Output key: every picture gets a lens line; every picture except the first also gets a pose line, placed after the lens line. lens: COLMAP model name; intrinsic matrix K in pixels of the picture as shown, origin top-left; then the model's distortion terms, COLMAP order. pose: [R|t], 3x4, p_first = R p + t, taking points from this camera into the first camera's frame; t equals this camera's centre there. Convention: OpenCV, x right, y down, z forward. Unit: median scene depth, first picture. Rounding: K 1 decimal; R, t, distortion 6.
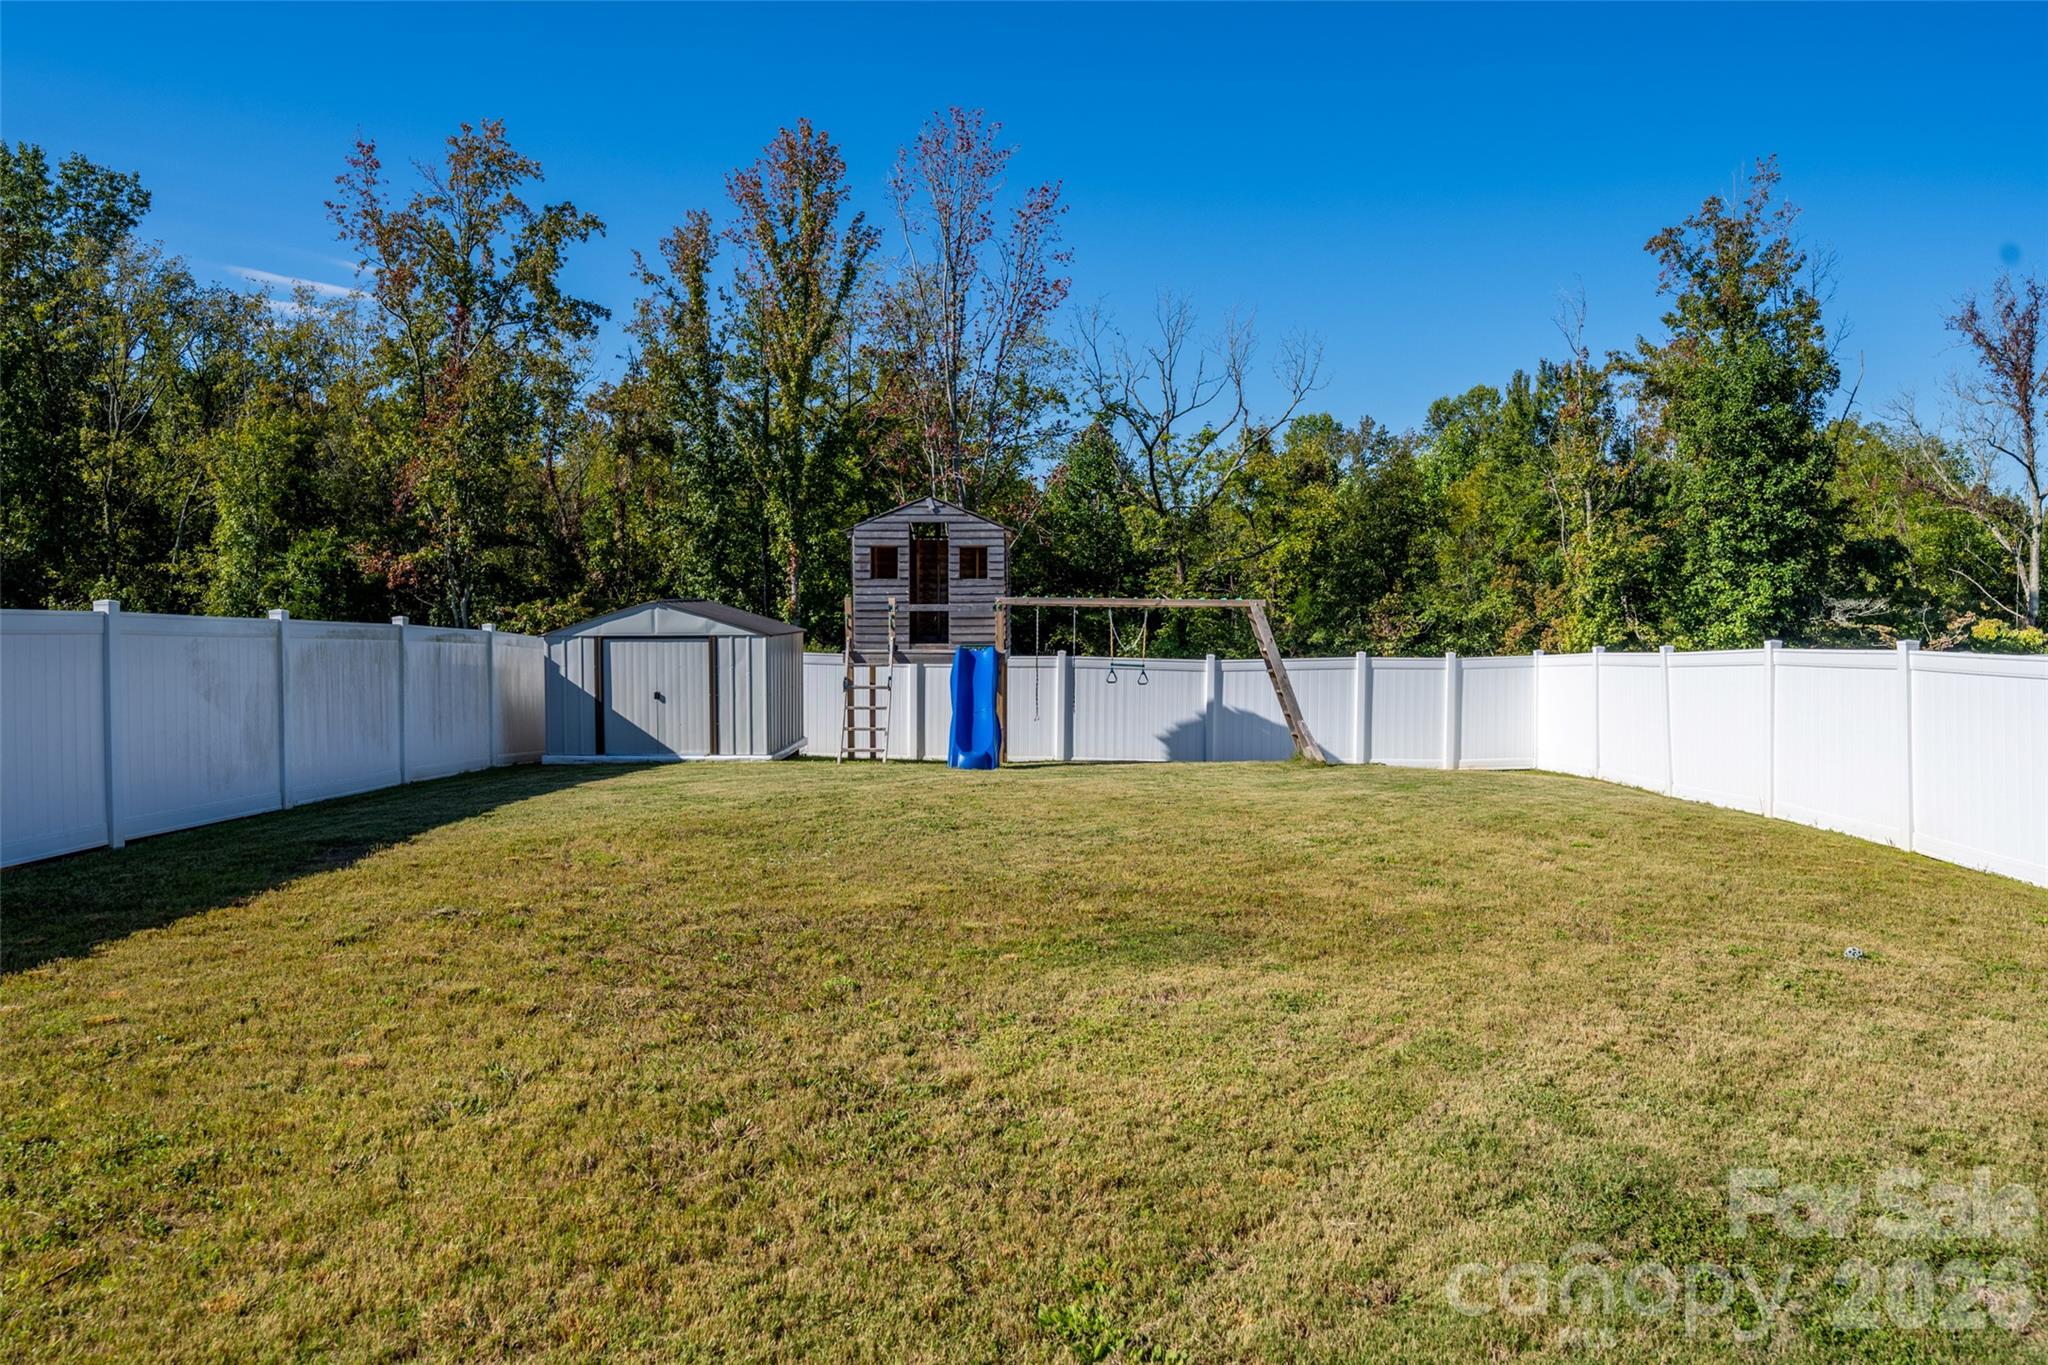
lens RADIAL K [[1378.5, 0, 1023.4], [0, 1378.5, 642.9], [0, 0, 1]] dist [-0.002688, 0.003650]
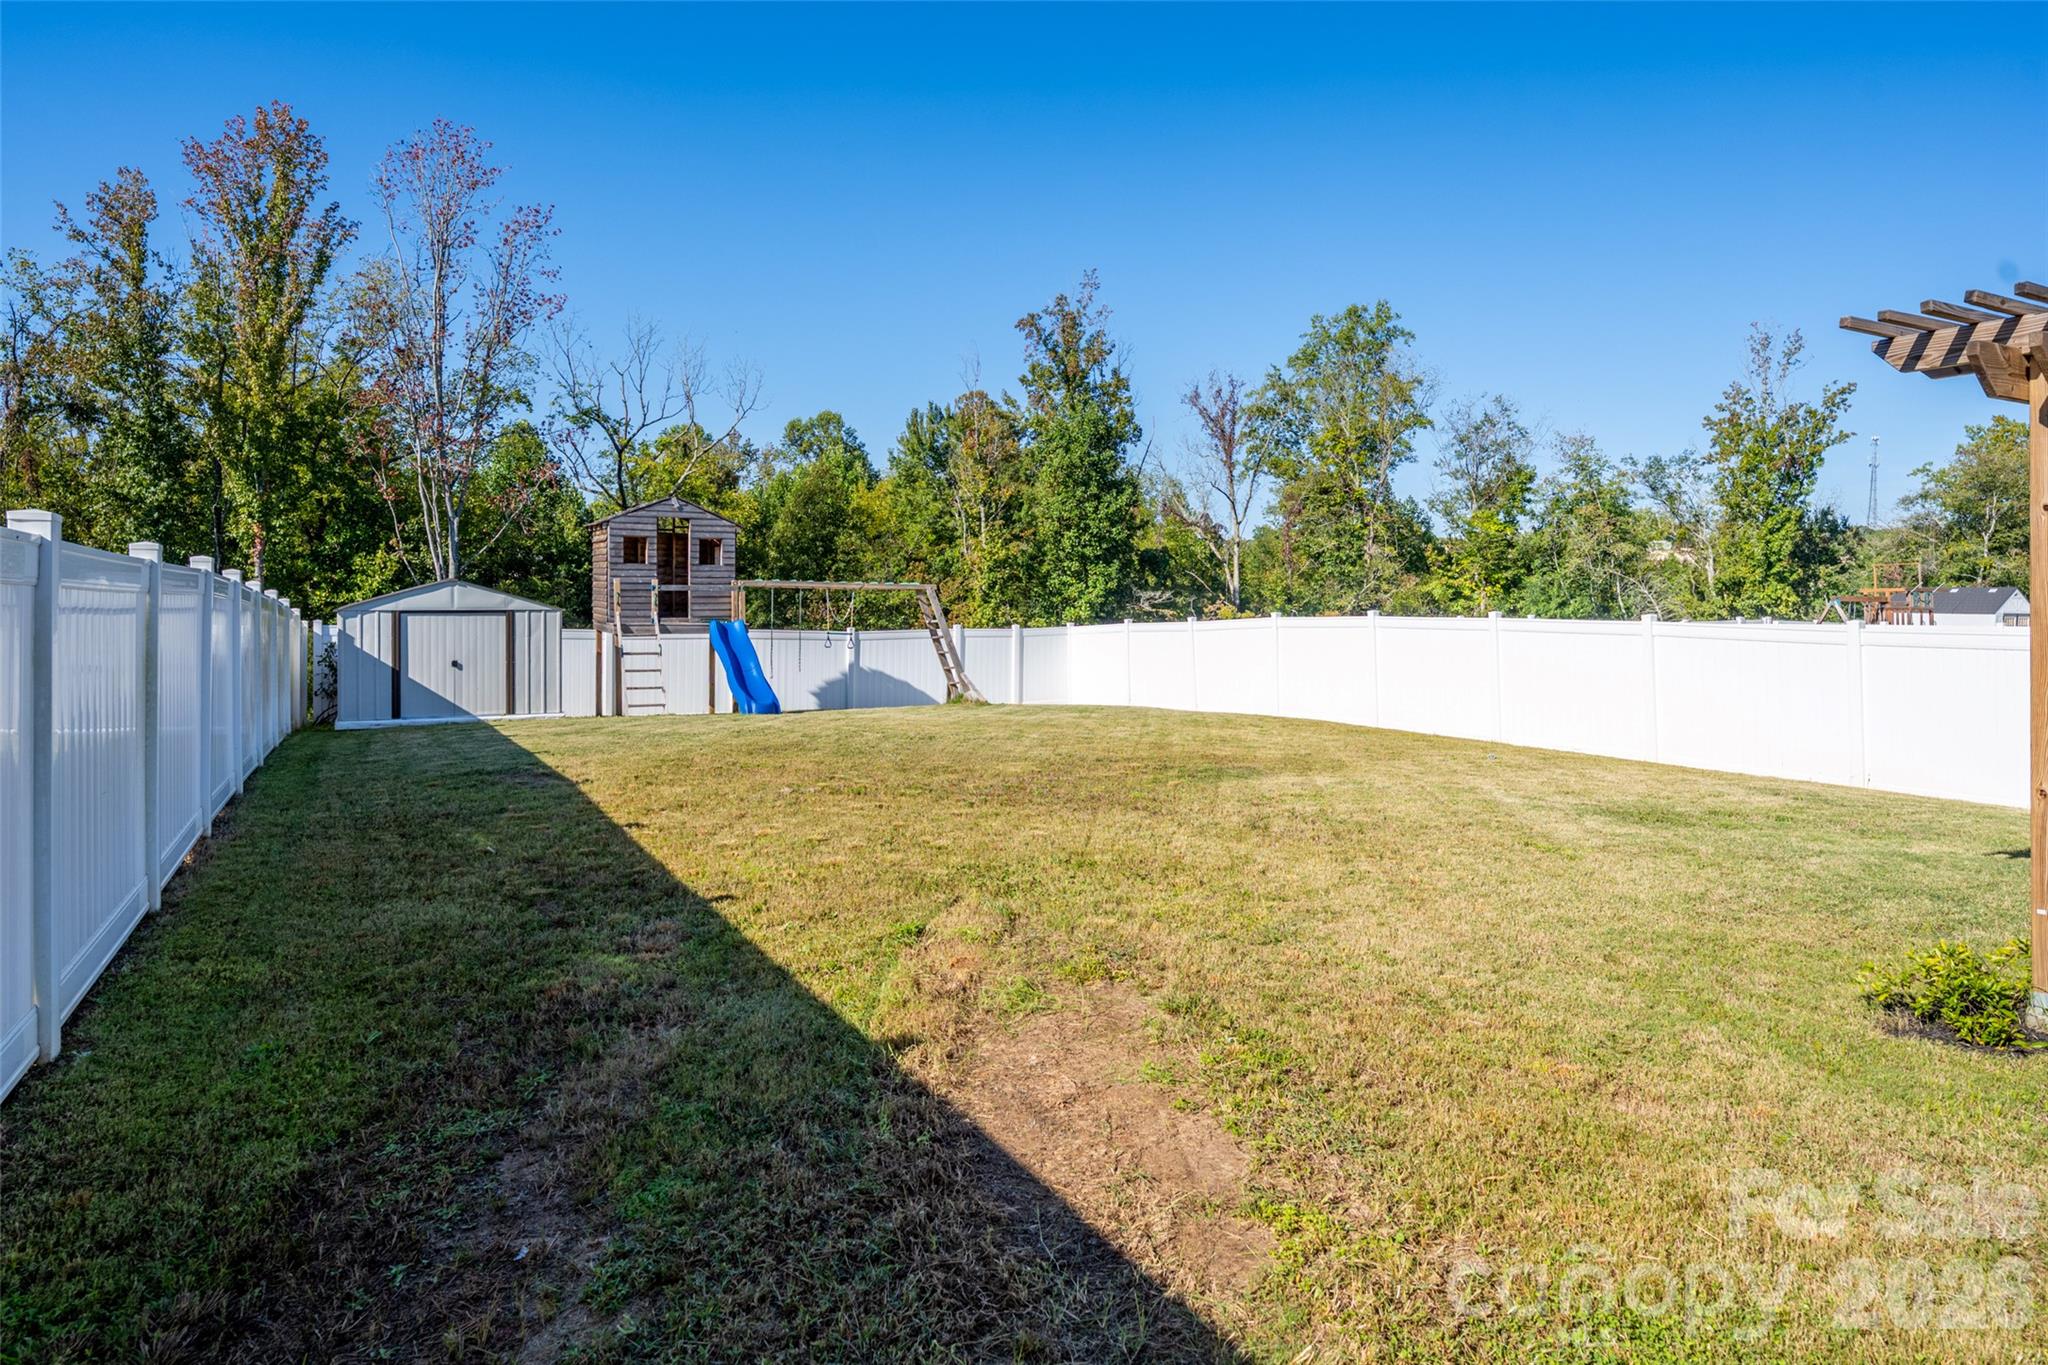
lens RADIAL K [[1237.4, 0, 1024.9], [0, 1237.4, 597.2], [0, 0, 1]] dist [0.001772, 0.002500]
pose [[0.870550, 0.006197, 0.492041, -0.125541], [0.006555, 0.999686, -0.024188, 0.004079], [-0.492037, 0.024282, 0.870236, -0.037497]]
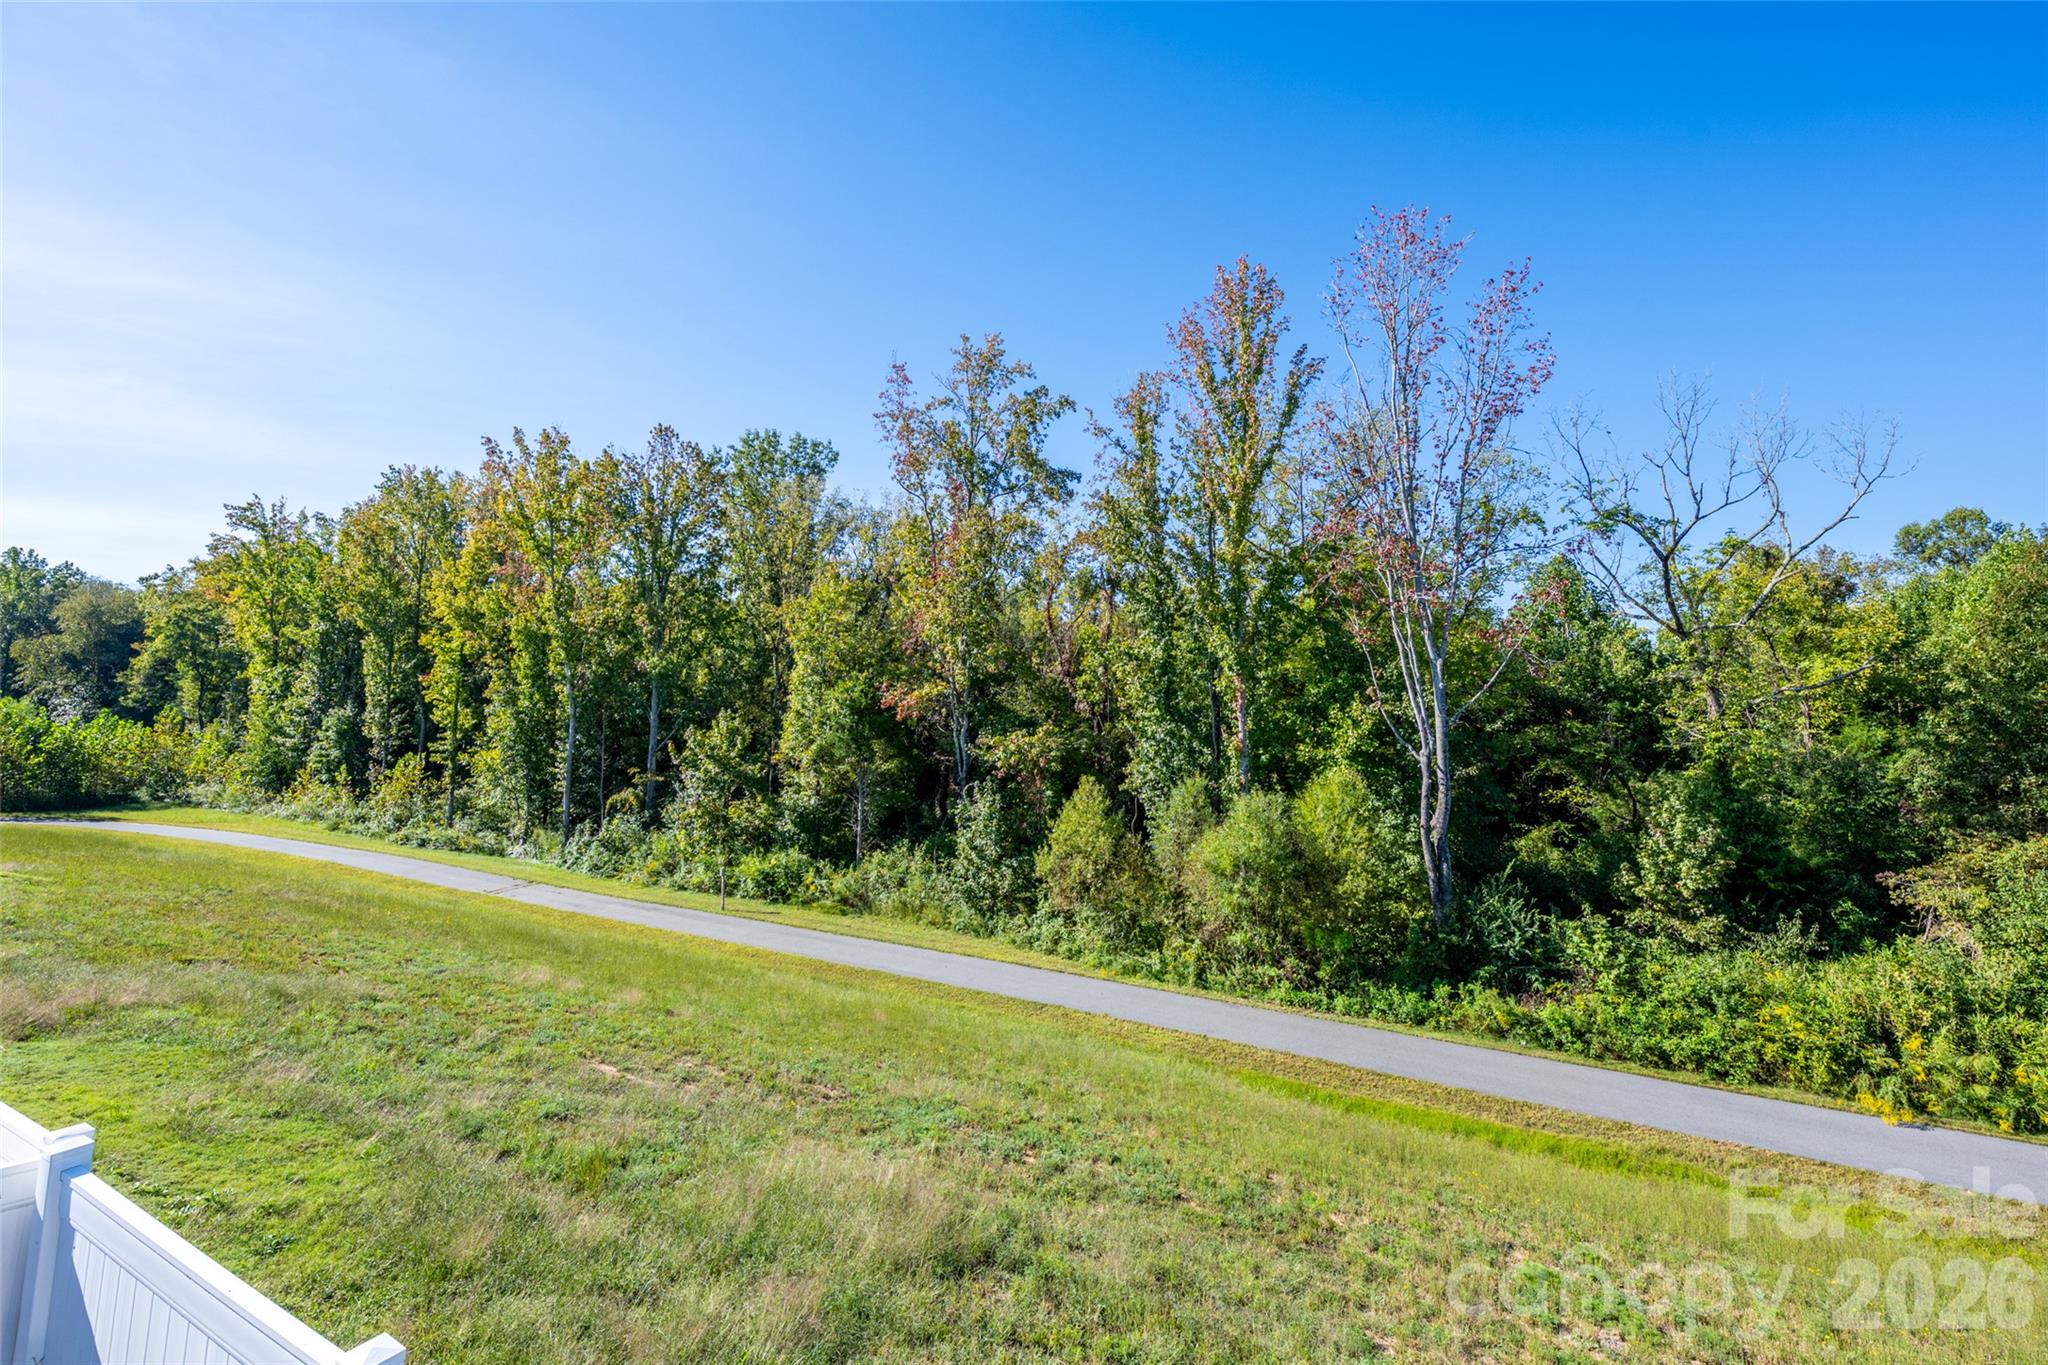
lens RADIAL K [[876.4, 0, 1047.8], [0, 876.4, 596.6], [0, 0, 1]] dist [-0.000952, -0.000213]
pose [[0.904332, -0.052684, -0.423565, -0.025901], [-0.014339, 0.988043, -0.153511, -0.032802], [0.426588, 0.144899, 0.892764, 0.392301]]
